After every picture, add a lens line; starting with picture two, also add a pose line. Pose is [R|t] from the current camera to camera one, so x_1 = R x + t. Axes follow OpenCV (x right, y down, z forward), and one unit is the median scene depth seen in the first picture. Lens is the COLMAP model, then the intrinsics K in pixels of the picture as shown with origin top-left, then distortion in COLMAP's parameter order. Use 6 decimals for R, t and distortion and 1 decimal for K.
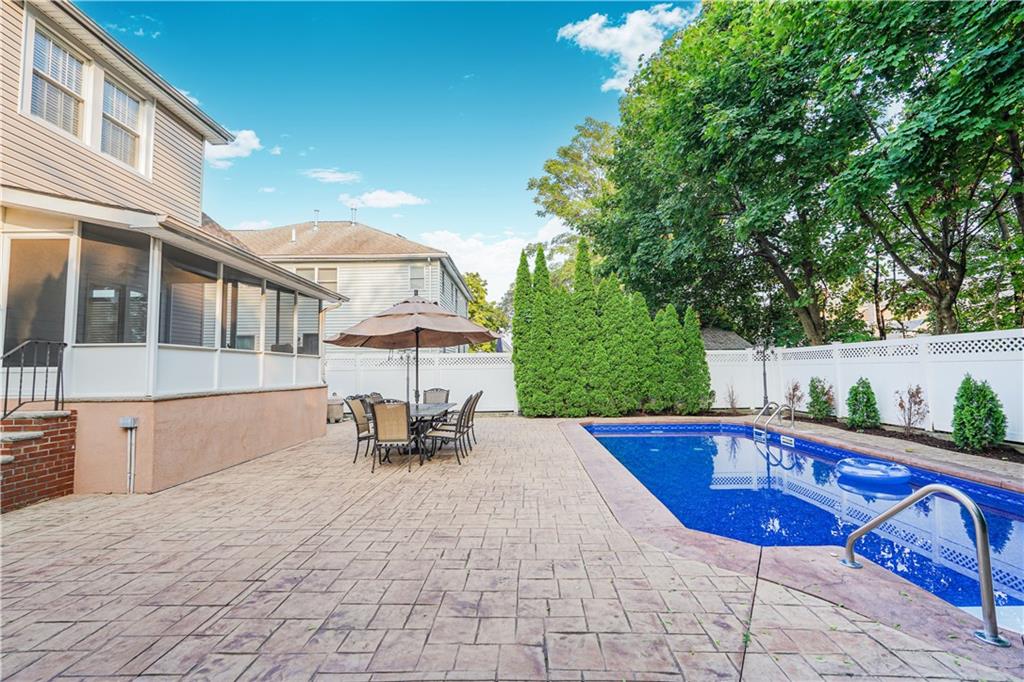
lens RADIAL K [[468.6, 0, 513.3], [0, 468.6, 346.3], [0, 0, 1]] dist [-0.018304, 0.012110]
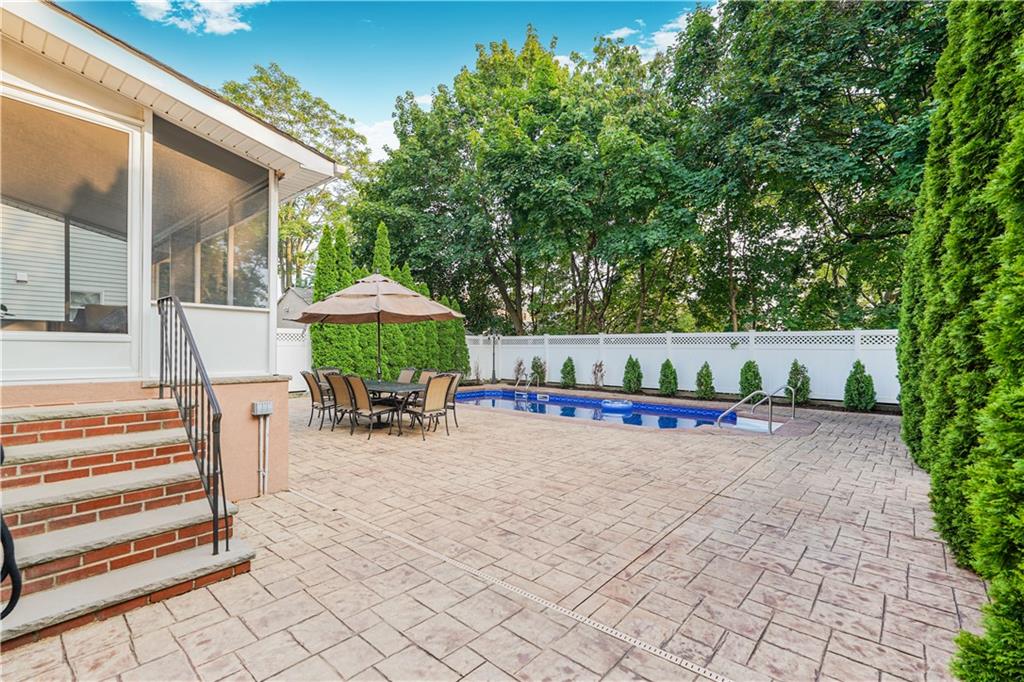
lens RADIAL K [[501.2, 0, 512.4], [0, 501.2, 353.0], [0, 0, 1]] dist [-0.016532, 0.015637]
pose [[0.599405, 0.009696, 0.800387, -1.038201], [-0.054885, 0.998071, 0.029013, 0.018030], [-0.798562, -0.061320, 0.598781, 0.131219]]
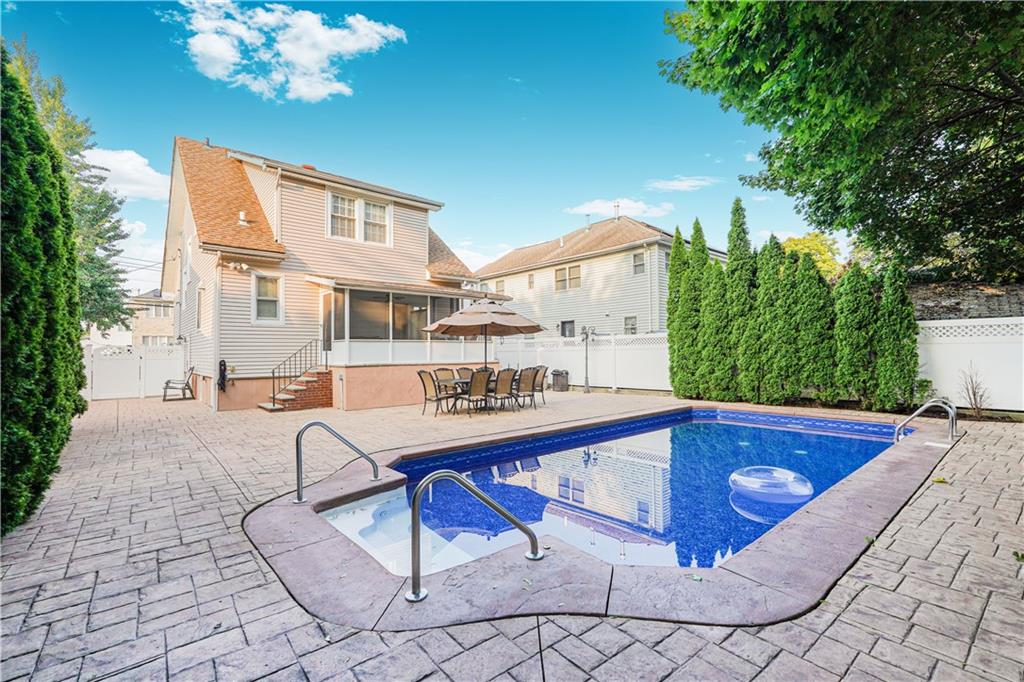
lens RADIAL K [[468.6, 0, 513.3], [0, 468.6, 346.3], [0, 0, 1]] dist [-0.018304, 0.012110]
pose [[0.641352, -0.005970, -0.767223, 1.129430], [0.044636, 0.998566, 0.029542, -0.003278], [0.765947, -0.053193, 0.640699, 0.205439]]
